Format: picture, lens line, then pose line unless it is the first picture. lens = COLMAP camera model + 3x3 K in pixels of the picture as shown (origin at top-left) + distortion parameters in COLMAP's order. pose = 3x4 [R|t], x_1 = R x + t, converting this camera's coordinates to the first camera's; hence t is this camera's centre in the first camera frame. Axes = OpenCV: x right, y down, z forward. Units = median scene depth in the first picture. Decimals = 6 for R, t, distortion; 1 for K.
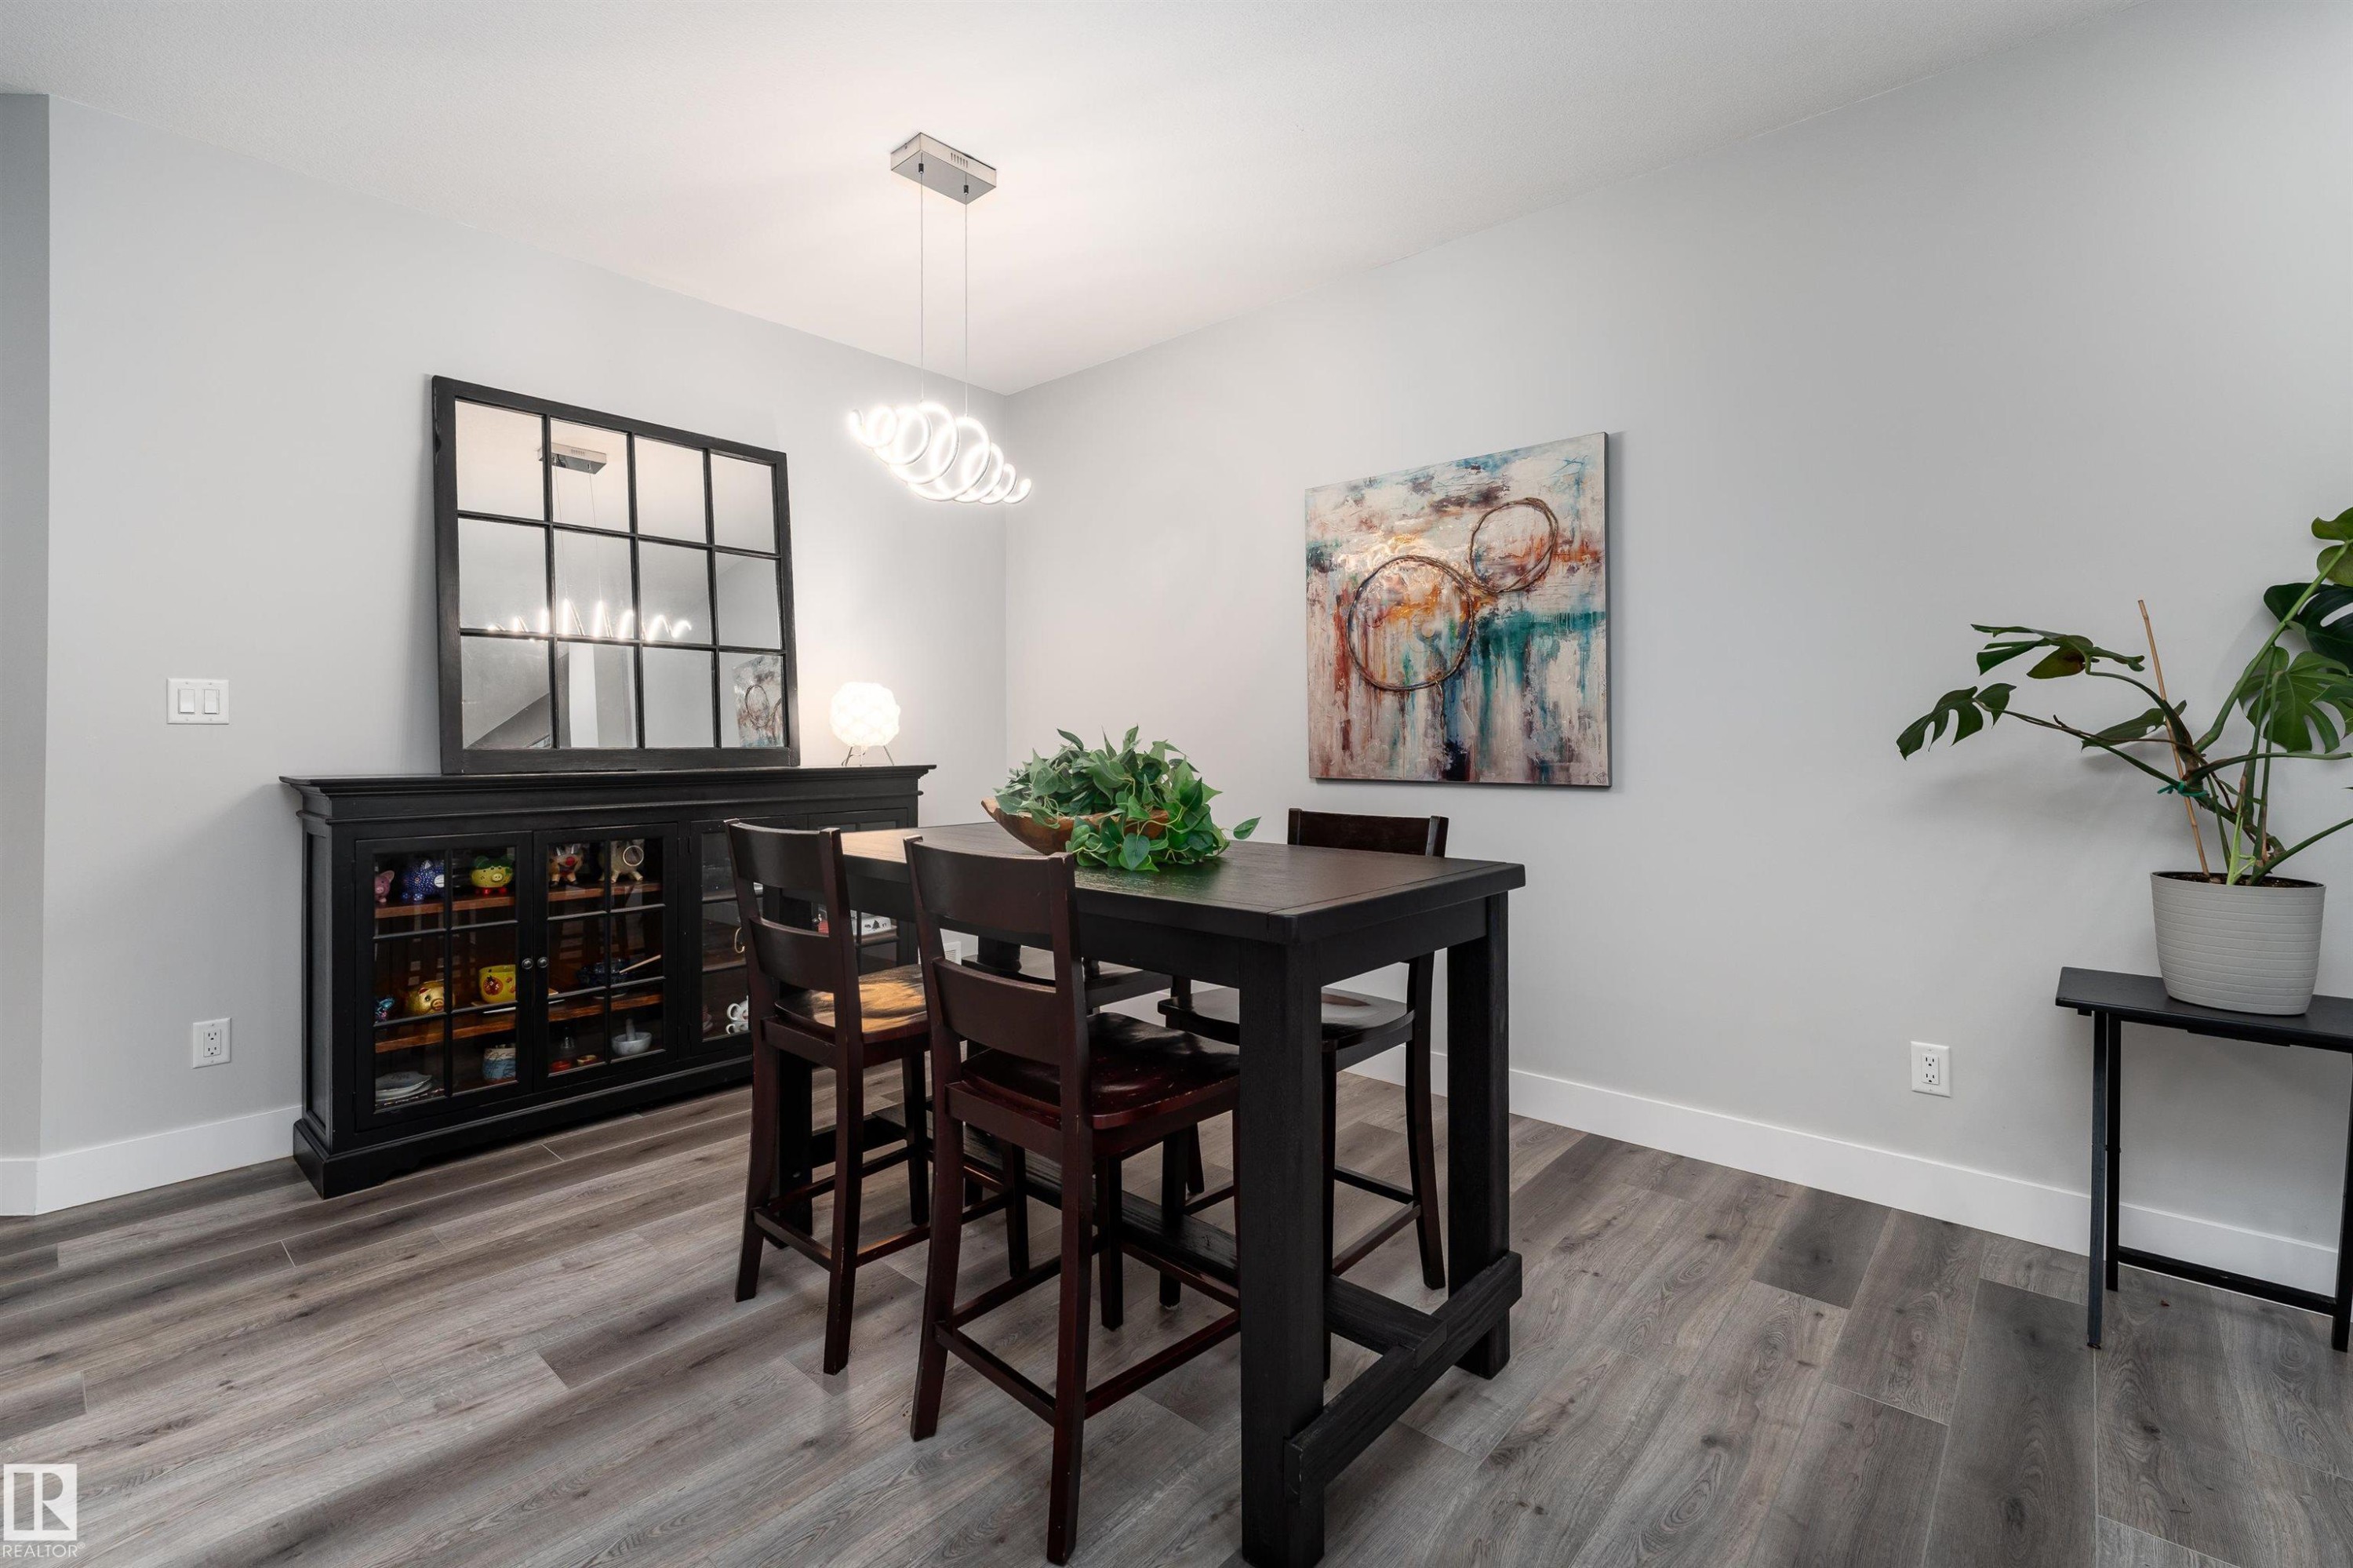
lens RADIAL K [[1028.4, 0, 1129.3], [0, 1028.4, 734.0], [0, 0, 1]] dist [-0.002247, -0.000434]
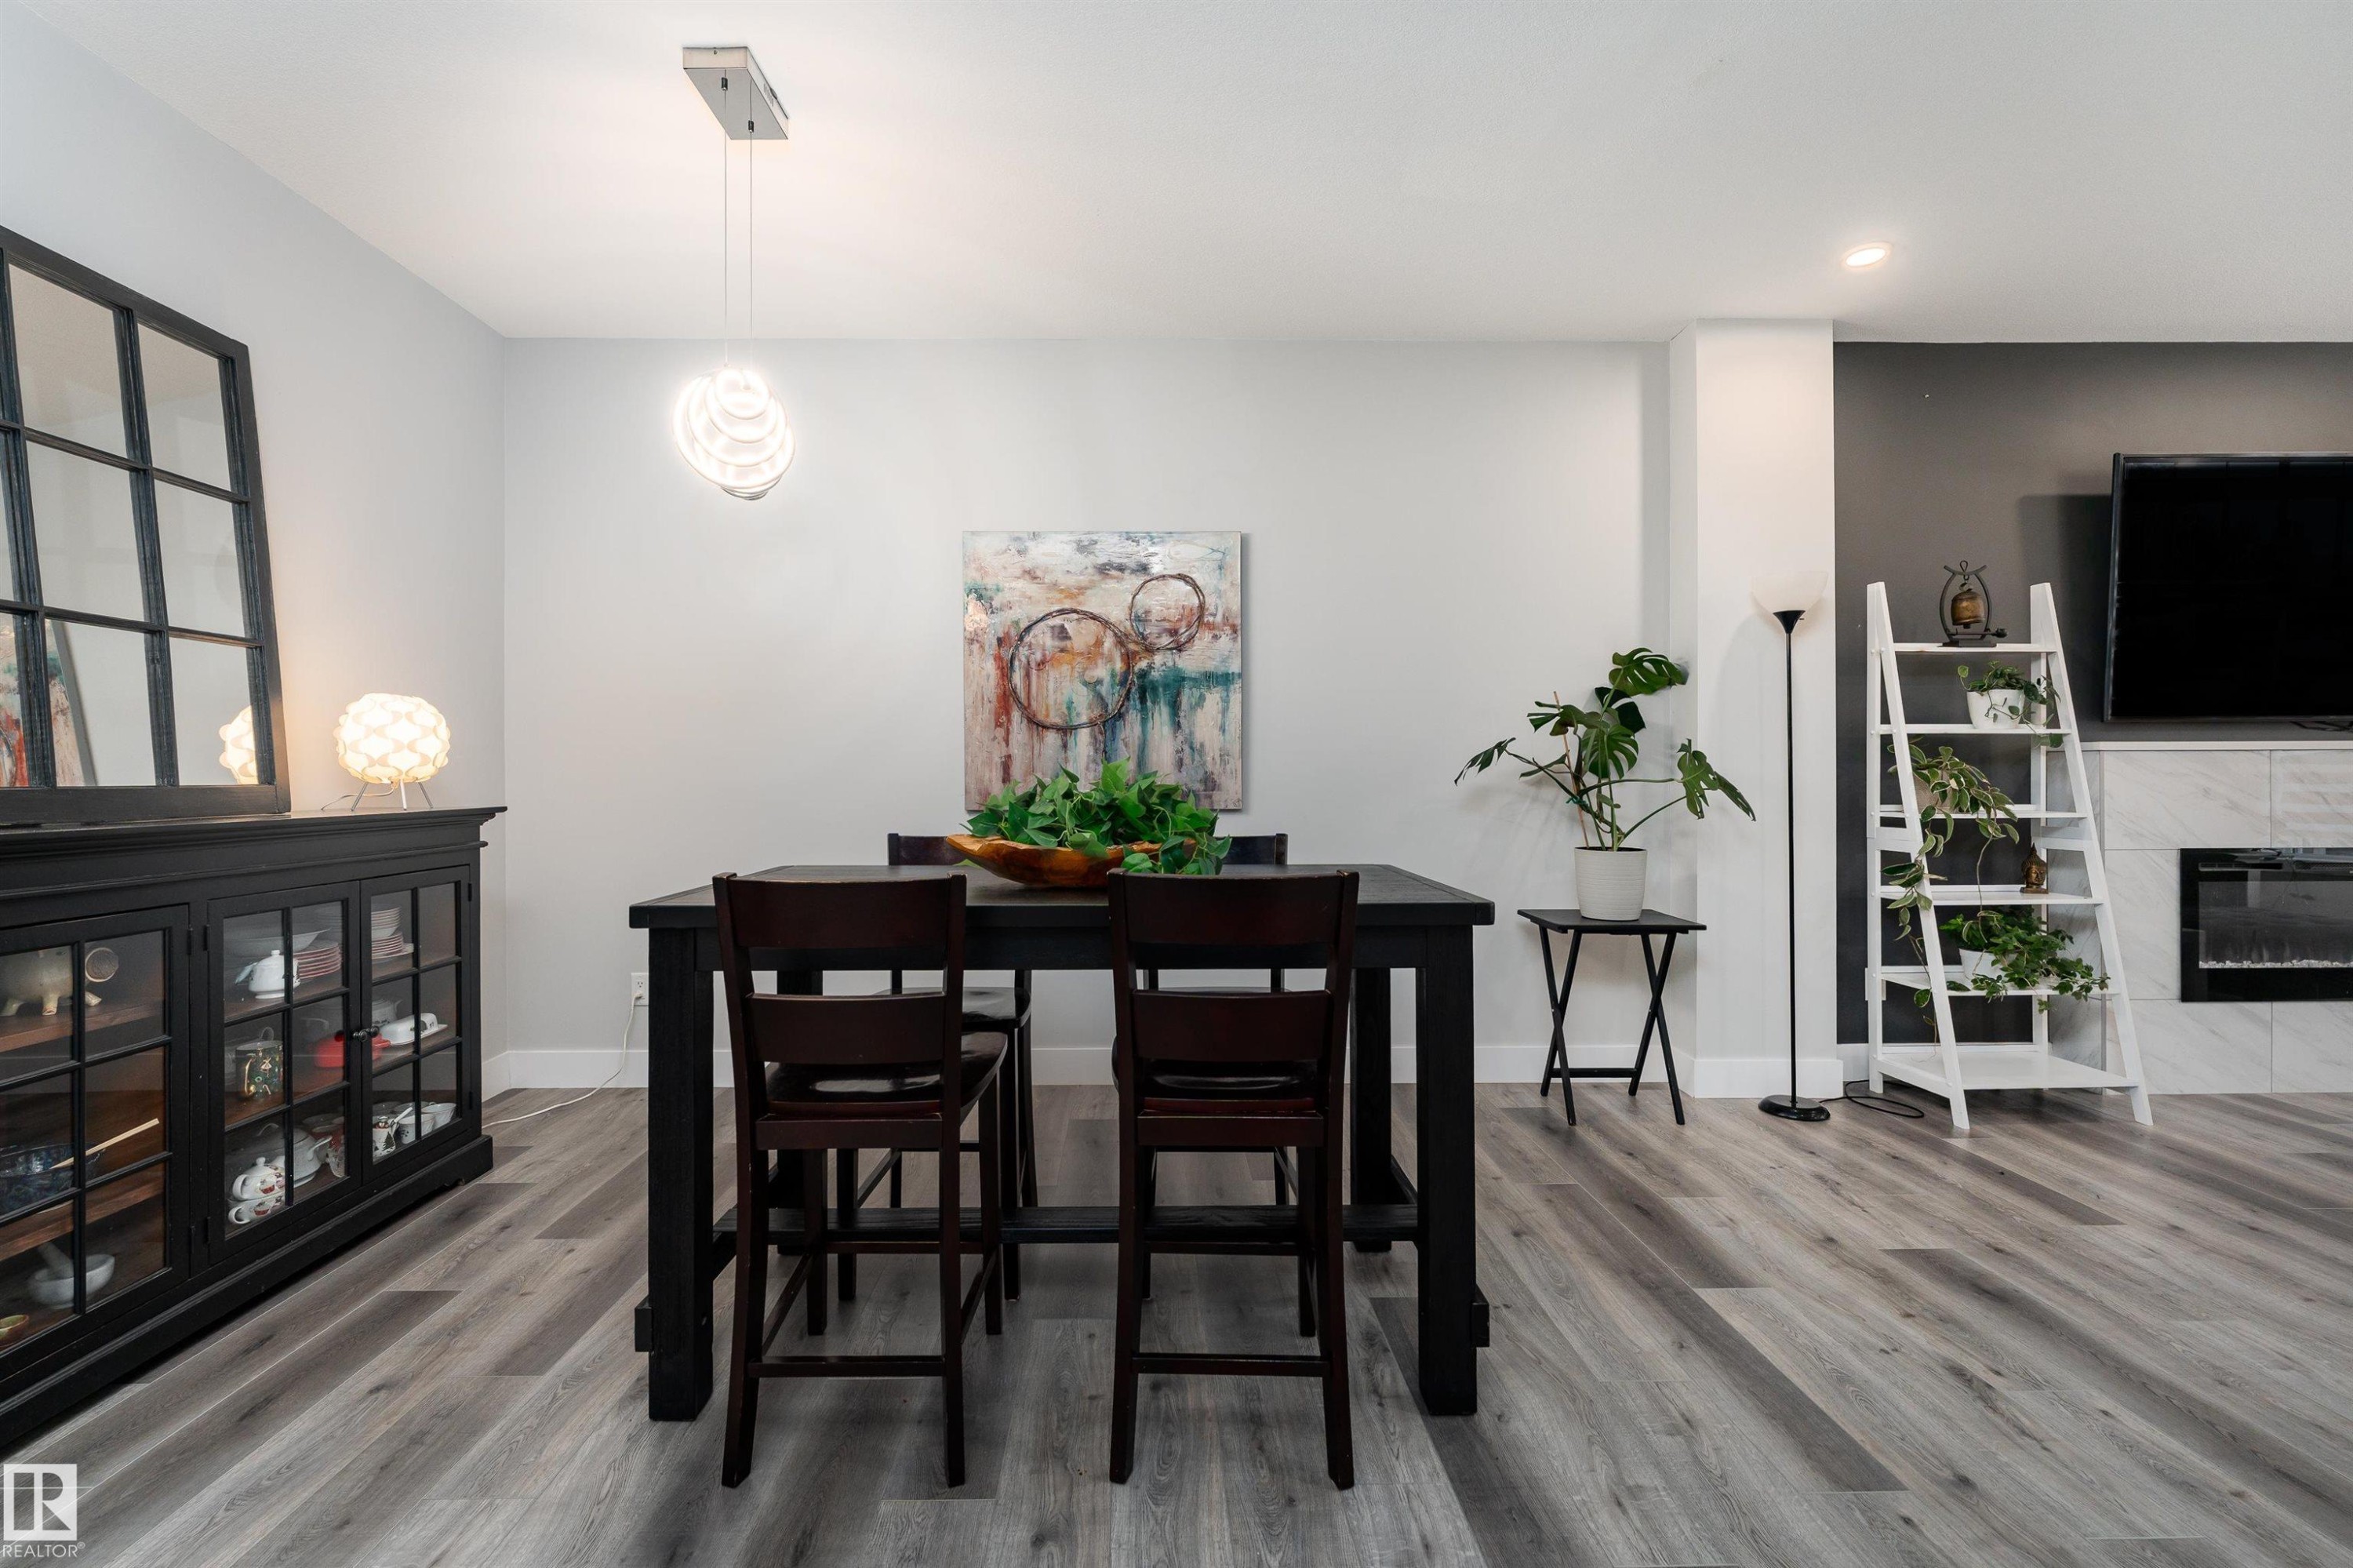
lens RADIAL K [[1028.4, 0, 1135.9], [0, 1028.4, 772.9], [0, 0, 1]] dist [-0.002247, -0.000434]
pose [[0.730557, 0.000399, 0.682851, -0.452548], [-0.002382, 0.999995, 0.001965, 0.002725], [-0.682847, -0.003062, 0.730555, 0.142209]]
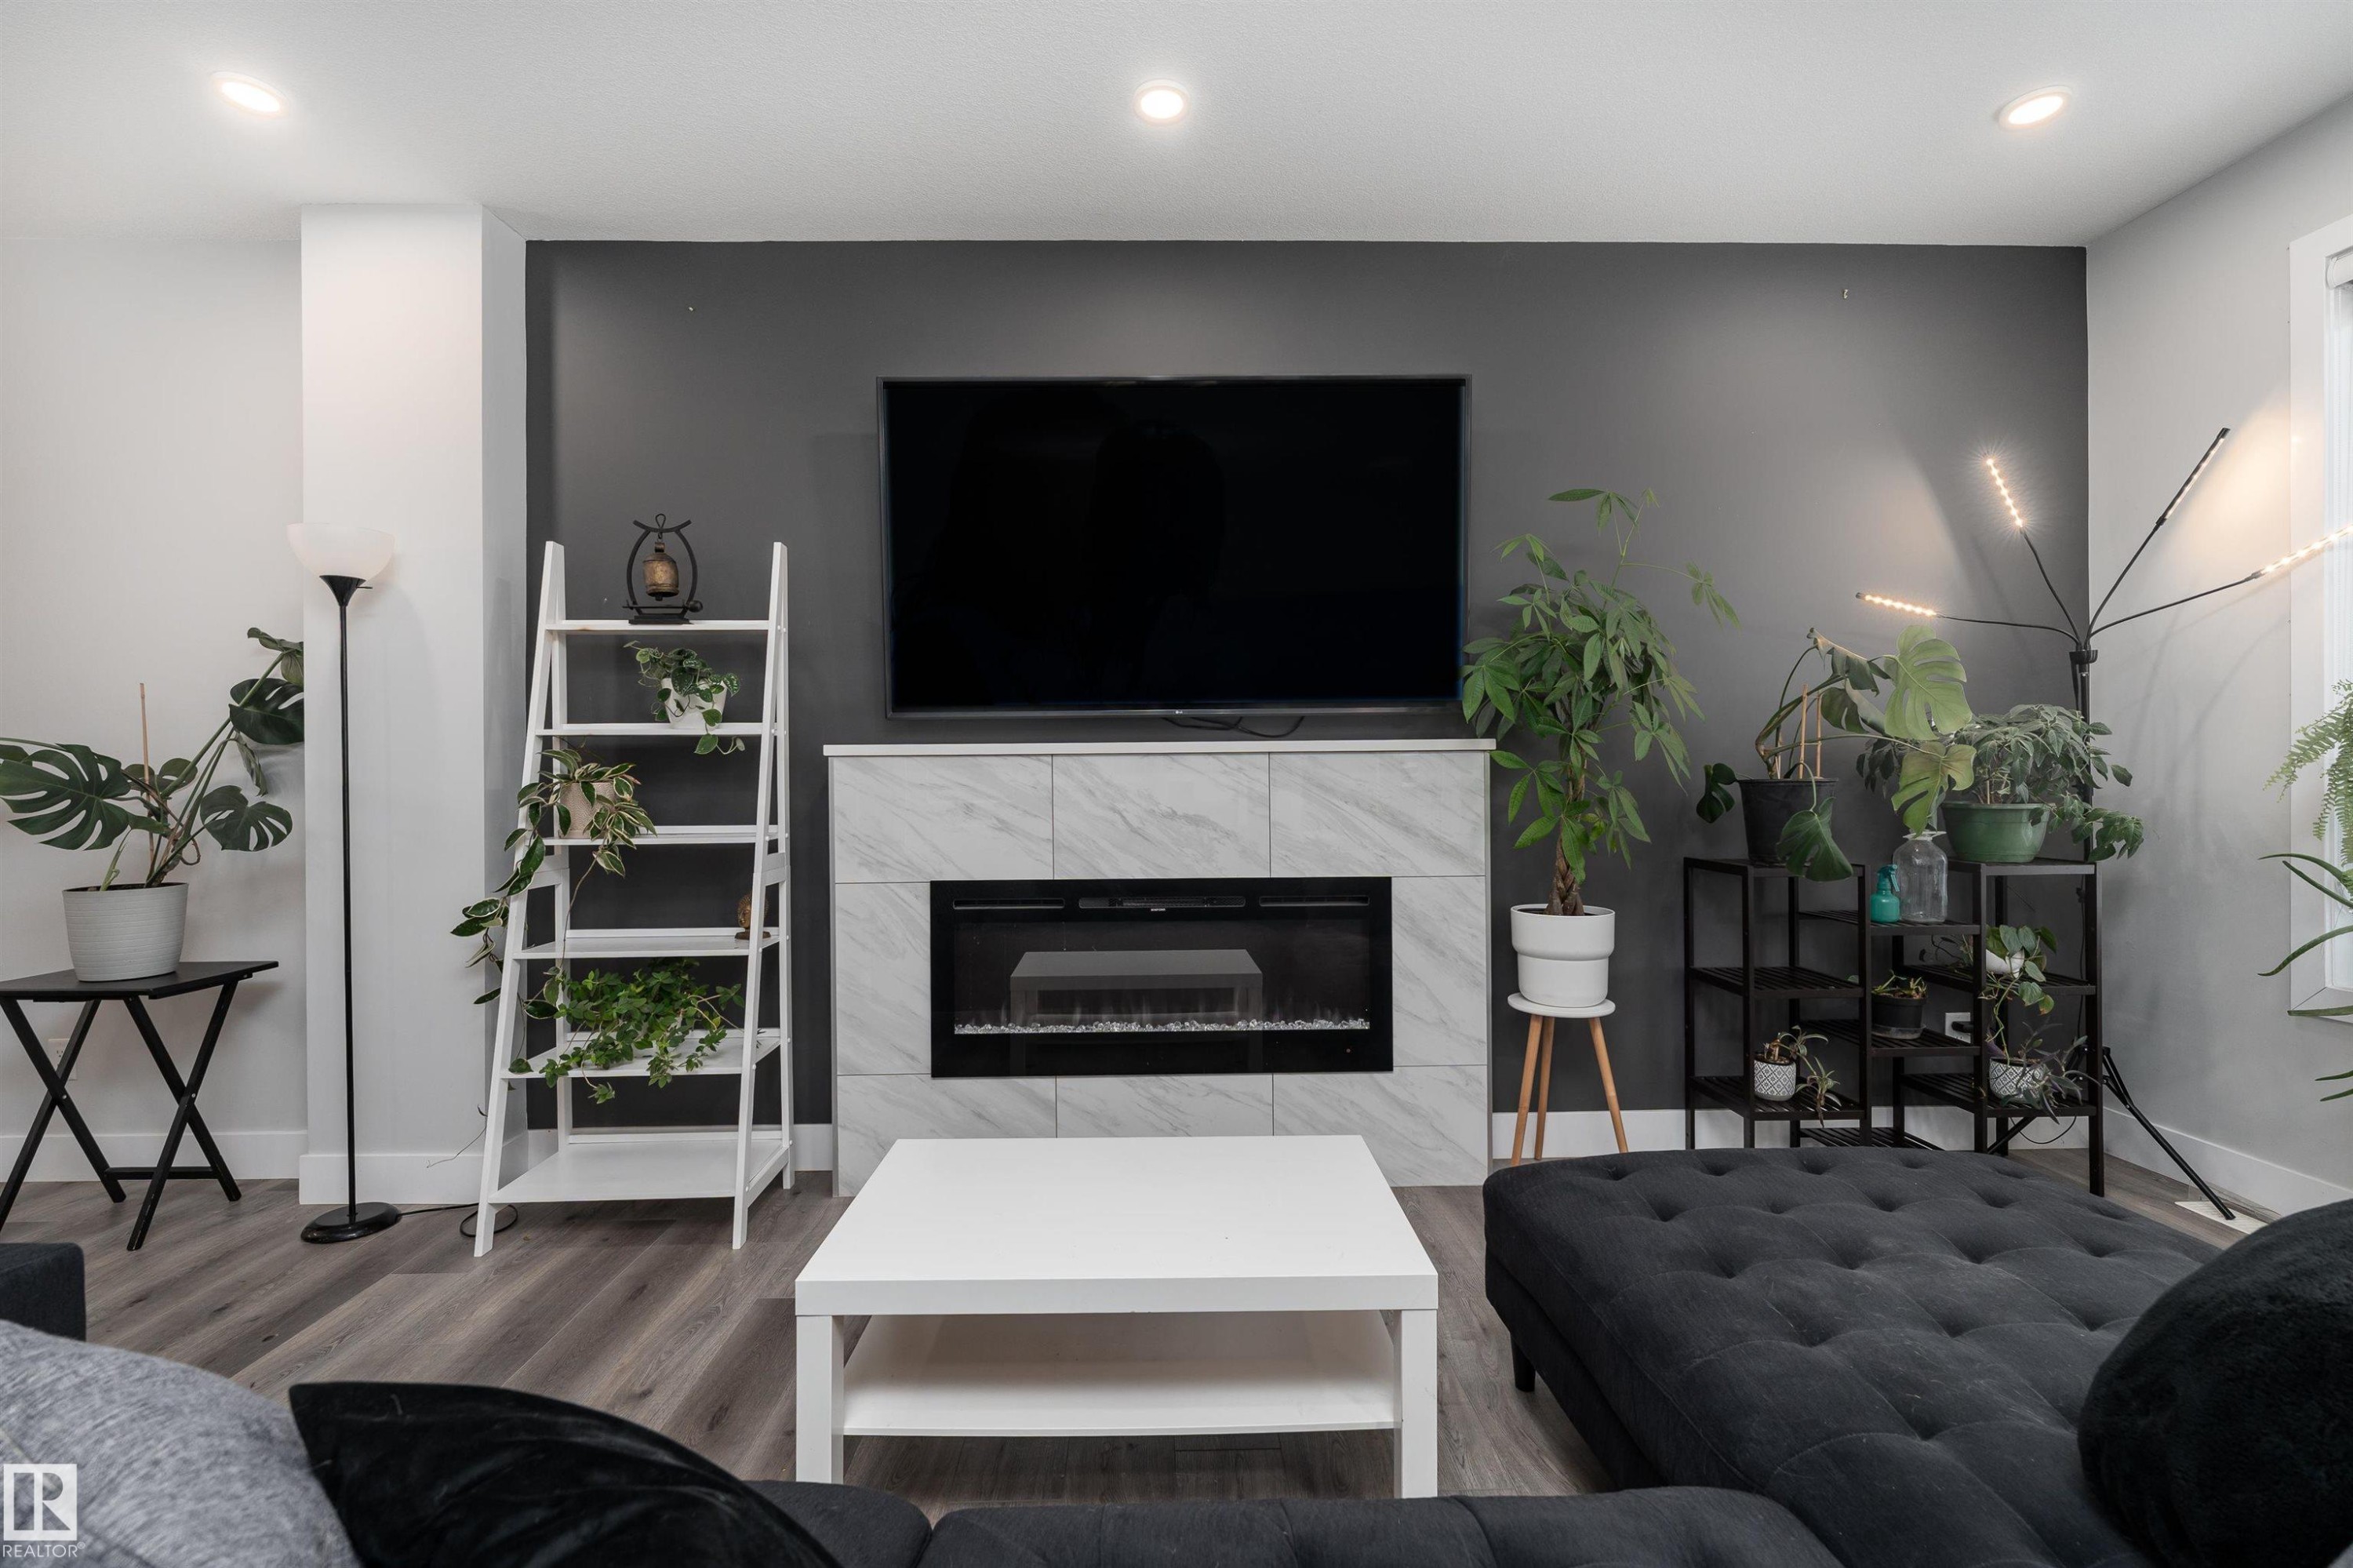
lens RADIAL K [[1028.4, 0, 1049.7], [0, 1028.4, 791.2], [0, 0, 1]] dist [-0.002247, -0.000434]
pose [[0.727507, -0.009521, 0.686034, 0.609203], [0.001580, 0.999924, 0.012203, -0.002702], [-0.686098, -0.007794, 0.727467, -0.522059]]
